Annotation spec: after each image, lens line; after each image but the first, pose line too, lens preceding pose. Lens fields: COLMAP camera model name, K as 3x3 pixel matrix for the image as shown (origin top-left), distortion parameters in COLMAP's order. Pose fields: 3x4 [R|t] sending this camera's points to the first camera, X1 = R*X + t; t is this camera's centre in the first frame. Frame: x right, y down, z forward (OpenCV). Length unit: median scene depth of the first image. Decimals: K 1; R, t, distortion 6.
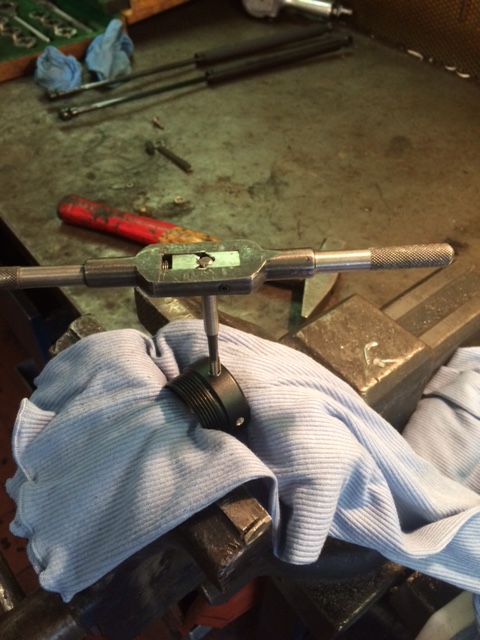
lens RADIAL K [[544.0, 0, 243.2], [0, 544.0, 321.9], [0, 0, 1]] dist [0.033079, -0.083914]
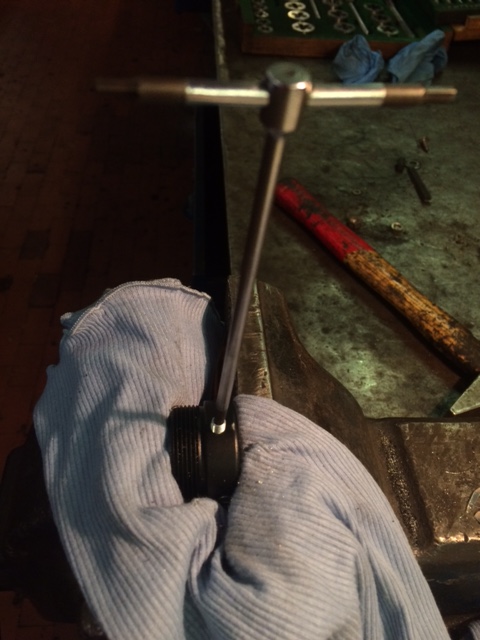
lens RADIAL K [[544.0, 0, 240.1], [0, 544.0, 323.9], [0, 0, 1]] dist [0.033079, -0.083914]
pose [[0.814882, 0.450254, -0.365019, 0.069633], [-0.457511, 0.886294, 0.071886, -0.029805], [0.355881, 0.108422, 0.928220, 0.099049]]
